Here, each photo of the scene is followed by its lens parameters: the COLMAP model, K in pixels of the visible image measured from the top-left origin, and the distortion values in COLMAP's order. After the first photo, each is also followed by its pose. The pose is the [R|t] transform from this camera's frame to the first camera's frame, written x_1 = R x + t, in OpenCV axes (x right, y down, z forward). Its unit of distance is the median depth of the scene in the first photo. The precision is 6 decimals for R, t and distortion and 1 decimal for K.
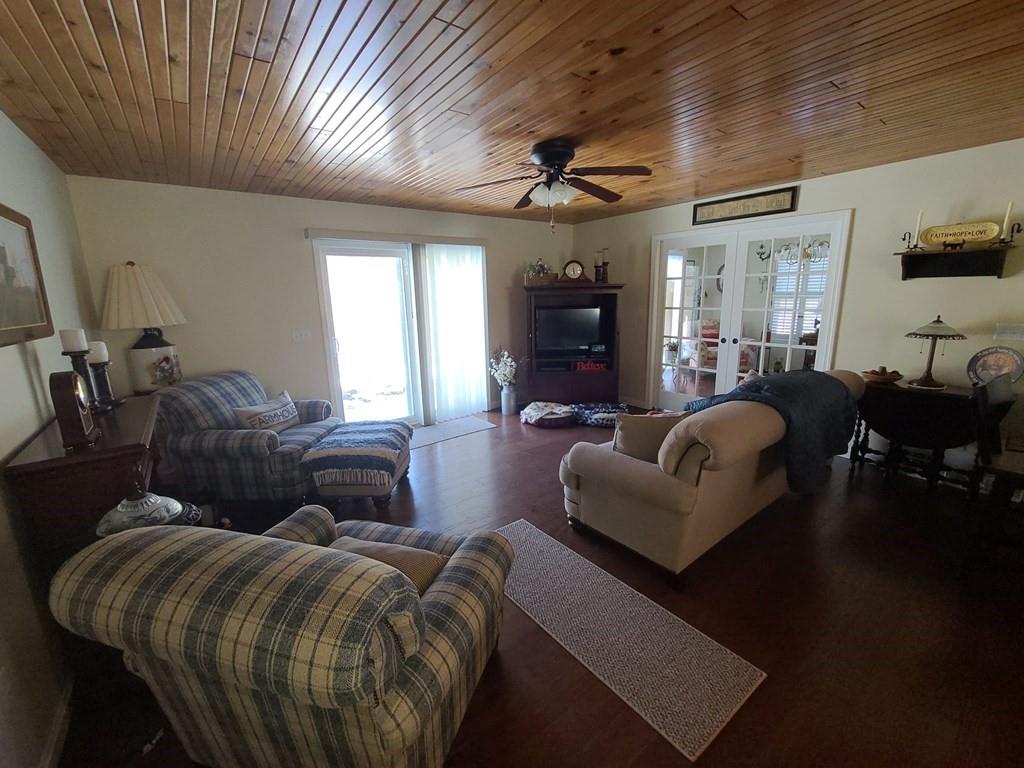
lens RADIAL K [[421.2, 0, 510.6], [0, 421.2, 381.7], [0, 0, 1]] dist [-0.001514, -0.000157]
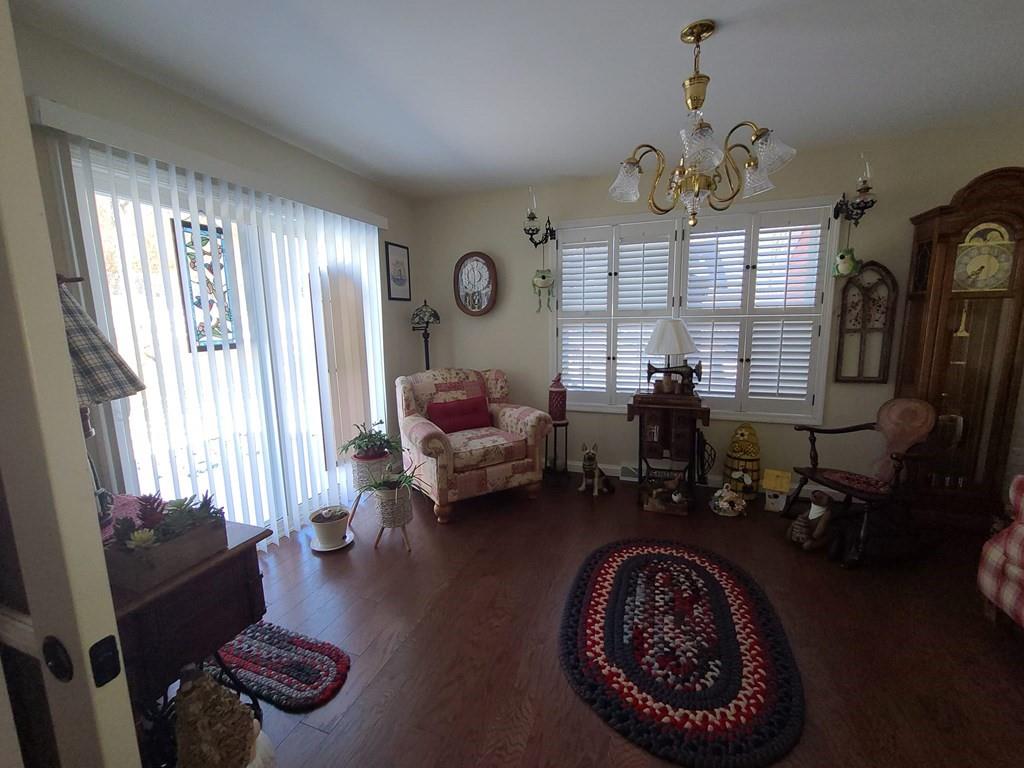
lens RADIAL K [[421.2, 0, 510.6], [0, 421.2, 381.7], [0, 0, 1]] dist [-0.001514, -0.000157]
pose [[0.839082, -0.070975, 0.539355, 0.431587], [0.111711, 0.992804, -0.043145, -0.165074], [-0.532412, 0.096454, 0.840972, 0.891138]]
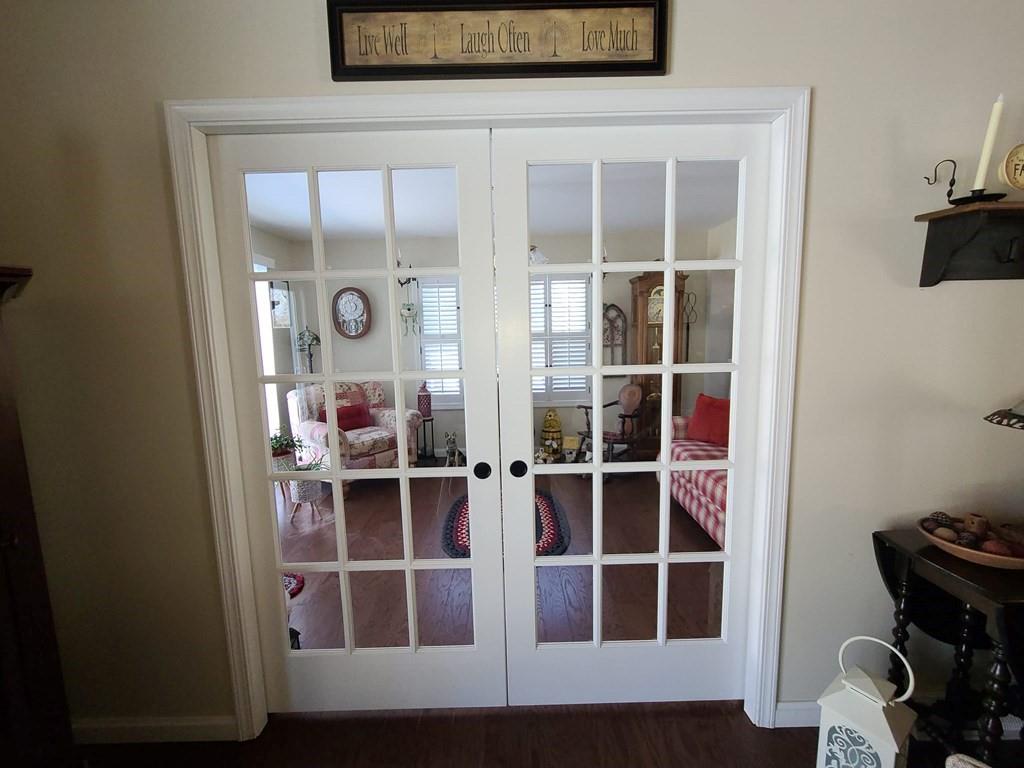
lens RADIAL K [[421.2, 0, 510.6], [0, 421.2, 381.7], [0, 0, 1]] dist [-0.001514, -0.000157]
pose [[0.598471, -0.088276, 0.796266, 0.249504], [0.178984, 0.983522, -0.025488, -0.141753], [-0.780895, 0.157772, 0.604409, 0.724124]]
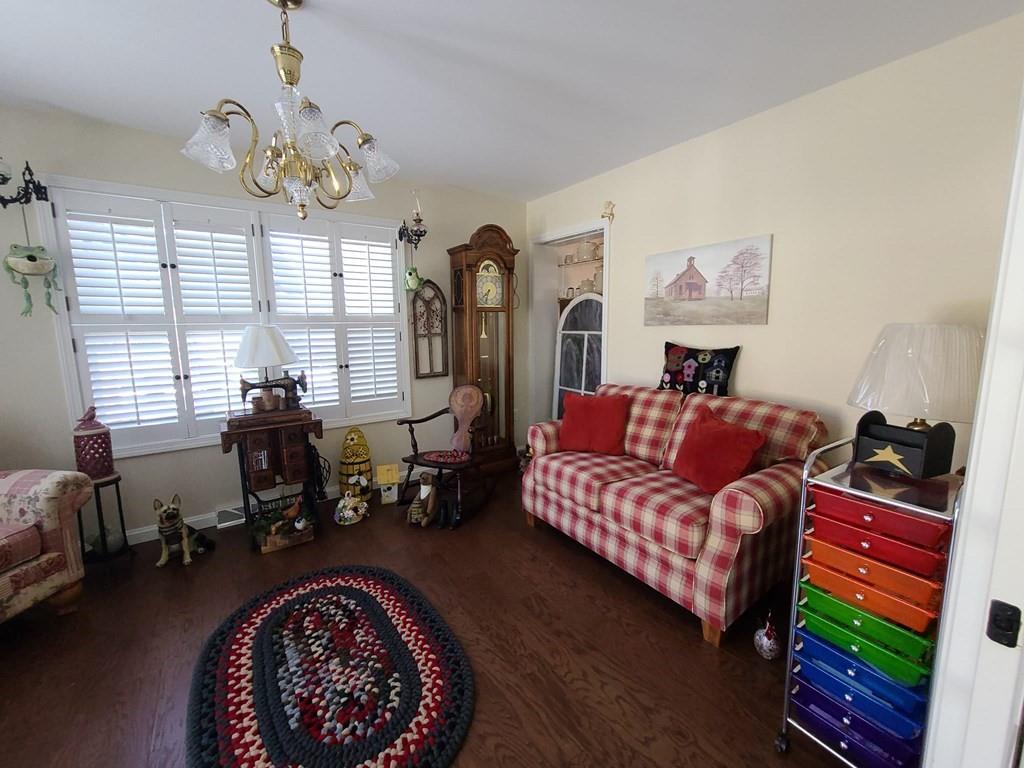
lens RADIAL K [[421.2, 0, 510.6], [0, 421.2, 381.7], [0, 0, 1]] dist [-0.001514, -0.000157]
pose [[0.040924, -0.117715, 0.992204, 0.441525], [0.219071, 0.969930, 0.106037, -0.175173], [-0.974850, 0.213024, 0.065481, 0.949769]]
